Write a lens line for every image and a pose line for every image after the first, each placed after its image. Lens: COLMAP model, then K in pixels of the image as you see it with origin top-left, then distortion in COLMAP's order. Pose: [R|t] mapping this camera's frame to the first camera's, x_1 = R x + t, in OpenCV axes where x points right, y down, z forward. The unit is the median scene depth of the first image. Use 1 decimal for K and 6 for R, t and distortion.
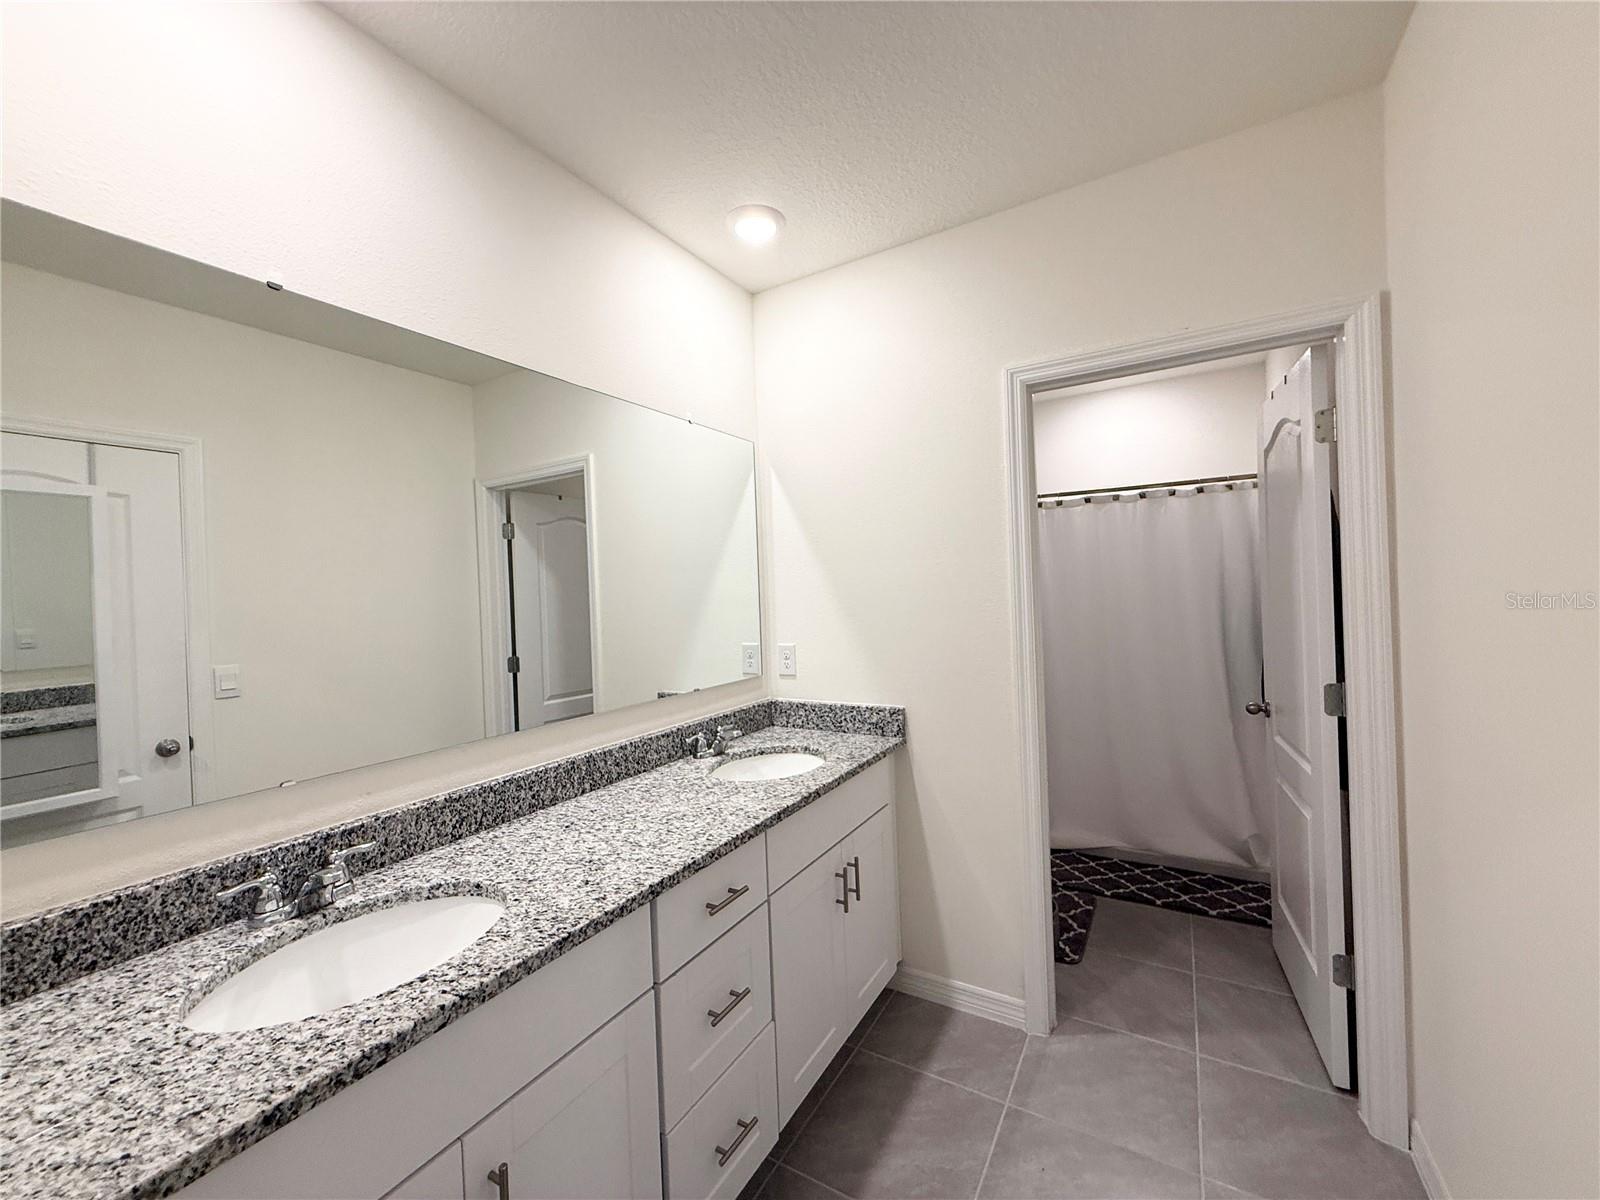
lens RADIAL K [[636.6, 0, 793.8], [0, 636.6, 593.7], [0, 0, 1]] dist [-0.001686, 0.000798]
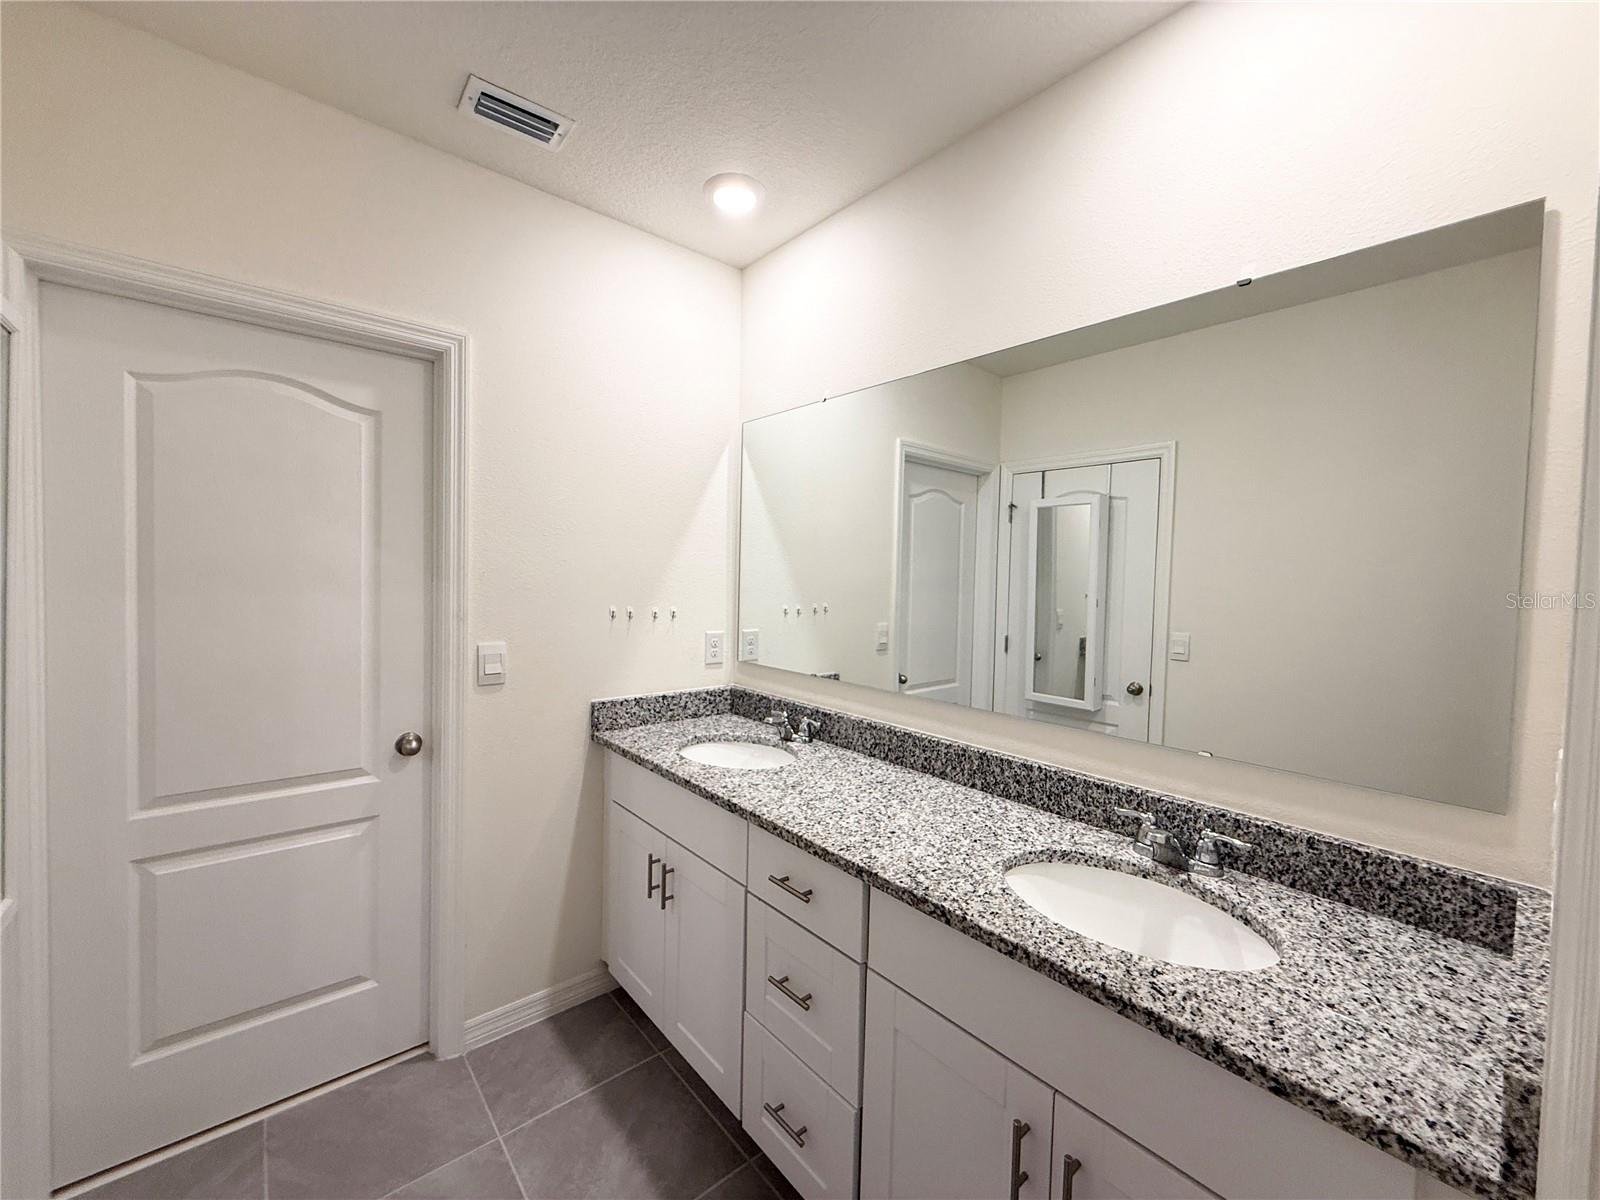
lens RADIAL K [[636.6, 0, 795.5], [0, 636.6, 603.1], [0, 0, 1]] dist [-0.001686, 0.000798]
pose [[-0.317037, 0.068220, -0.945956, 0.584088], [-0.014352, 0.996950, 0.076707, -0.029186], [0.948304, 0.037895, -0.315091, 0.946362]]
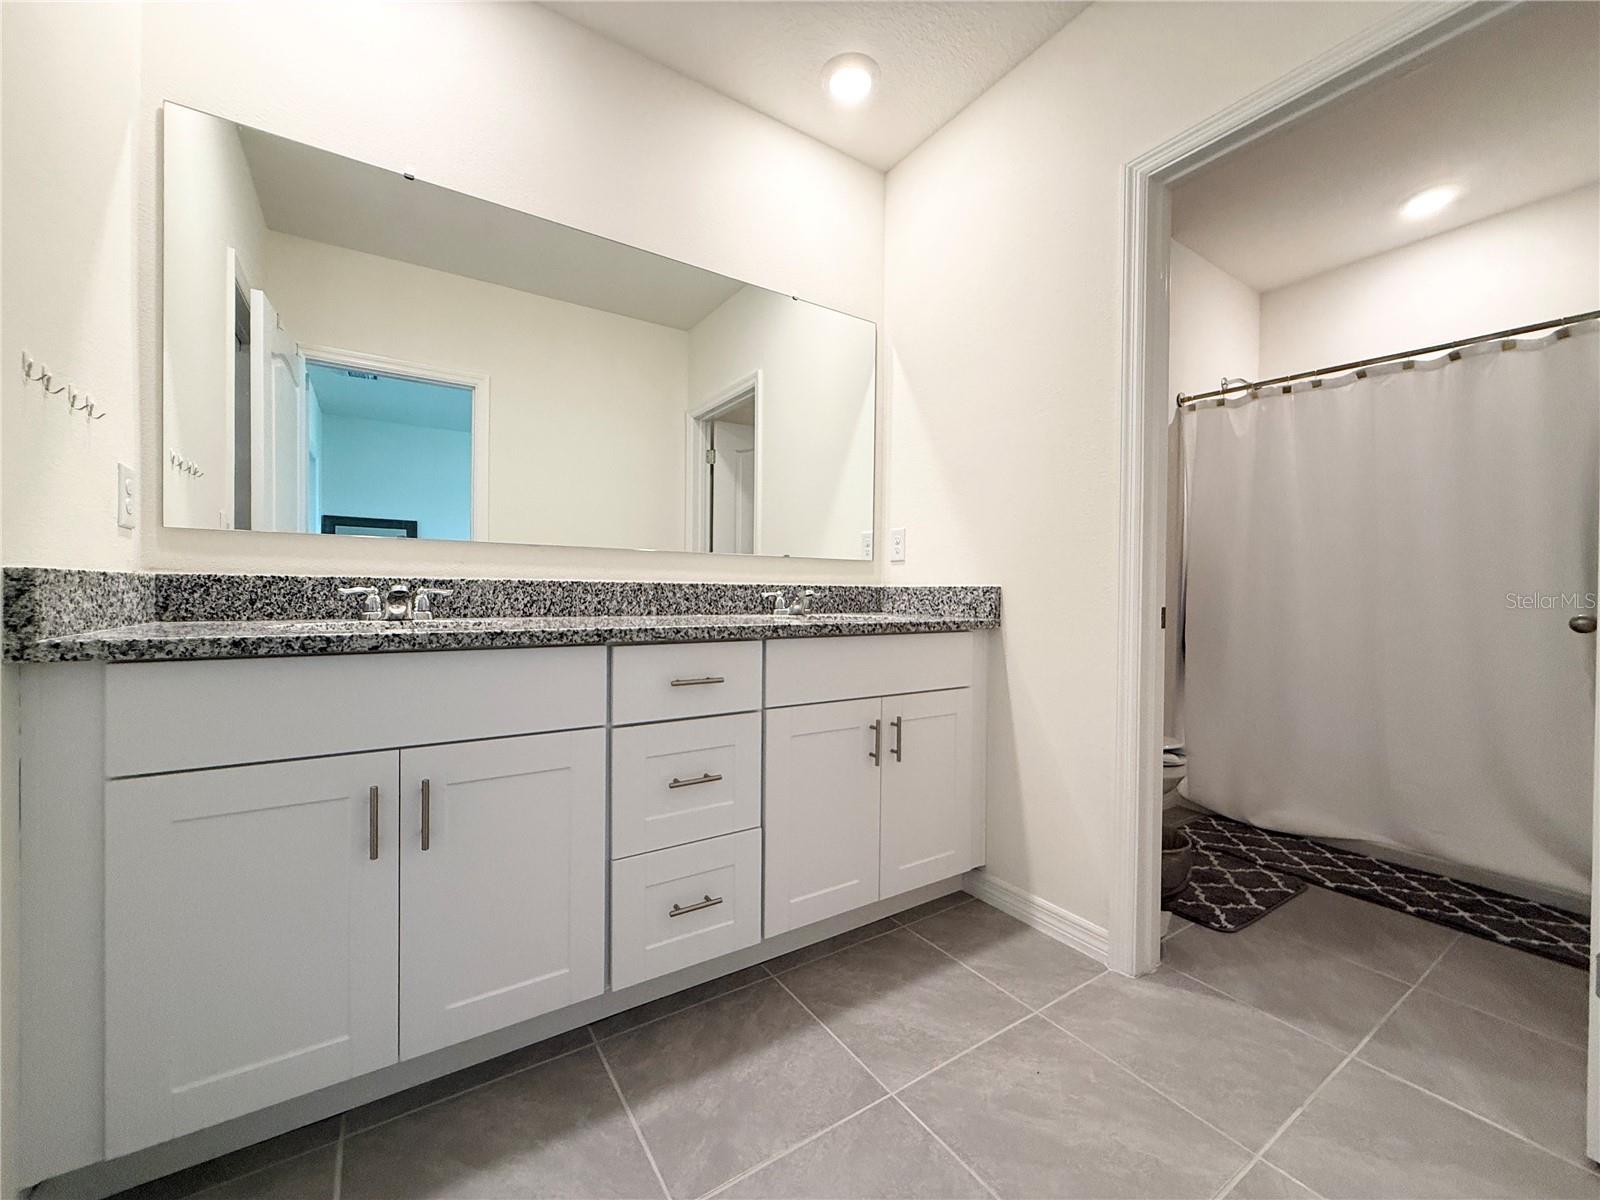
lens RADIAL K [[636.6, 0, 794.4], [0, 636.6, 595.9], [0, 0, 1]] dist [-0.001686, 0.000798]
pose [[0.898358, 0.050935, -0.436301, 0.364589], [-0.045918, 0.998702, 0.022044, 0.222045], [0.436858, 0.000230, 0.899531, 0.078844]]
